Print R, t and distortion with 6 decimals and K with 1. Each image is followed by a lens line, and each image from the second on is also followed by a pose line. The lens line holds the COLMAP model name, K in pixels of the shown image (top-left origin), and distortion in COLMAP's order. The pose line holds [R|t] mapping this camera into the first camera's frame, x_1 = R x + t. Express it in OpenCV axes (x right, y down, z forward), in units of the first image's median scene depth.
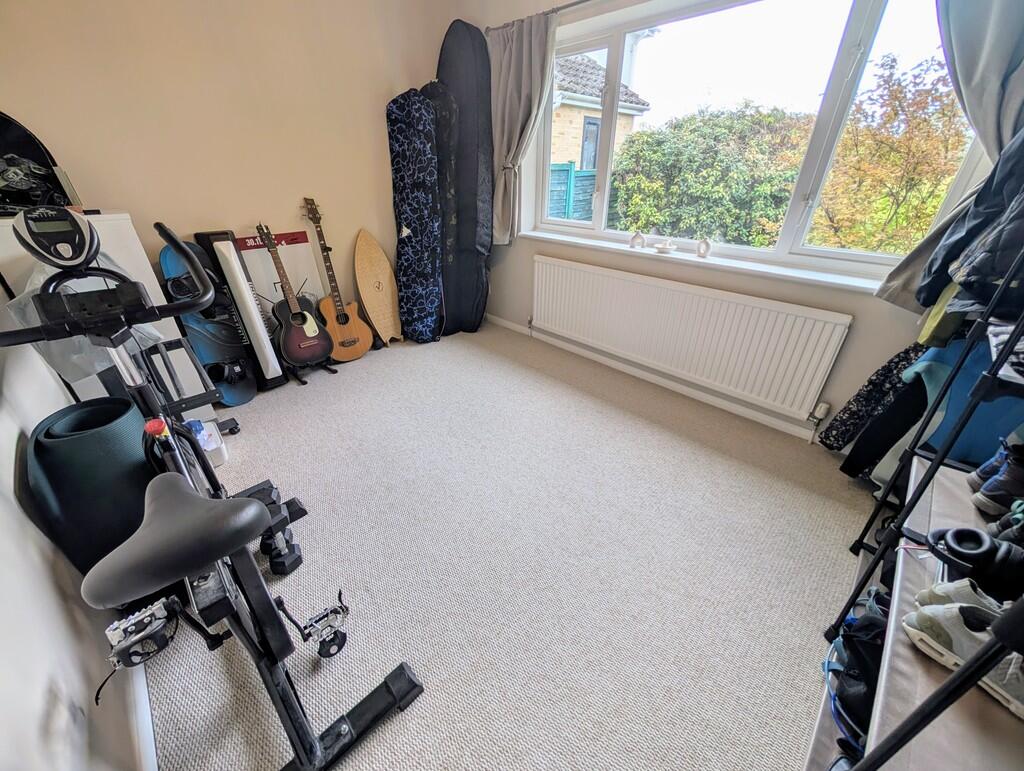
lens RADIAL K [[389.1, 0, 512.3], [0, 389.1, 386.4], [0, 0, 1]] dist [0.001601, 0.000351]
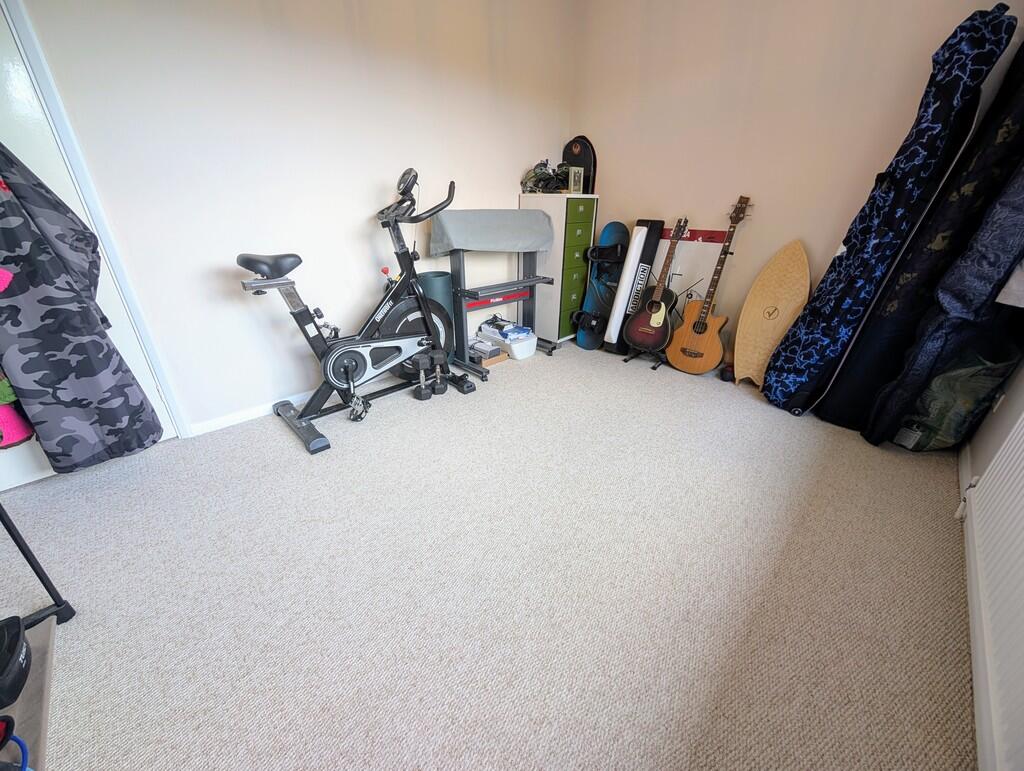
lens RADIAL K [[389.1, 0, 513.3], [0, 389.1, 380.0], [0, 0, 1]] dist [0.001601, 0.000351]
pose [[0.008683, 0.421633, -0.906725, 0.428893], [-0.502080, 0.786013, 0.360693, -0.184288], [0.864777, 0.452117, 0.218518, 0.479097]]
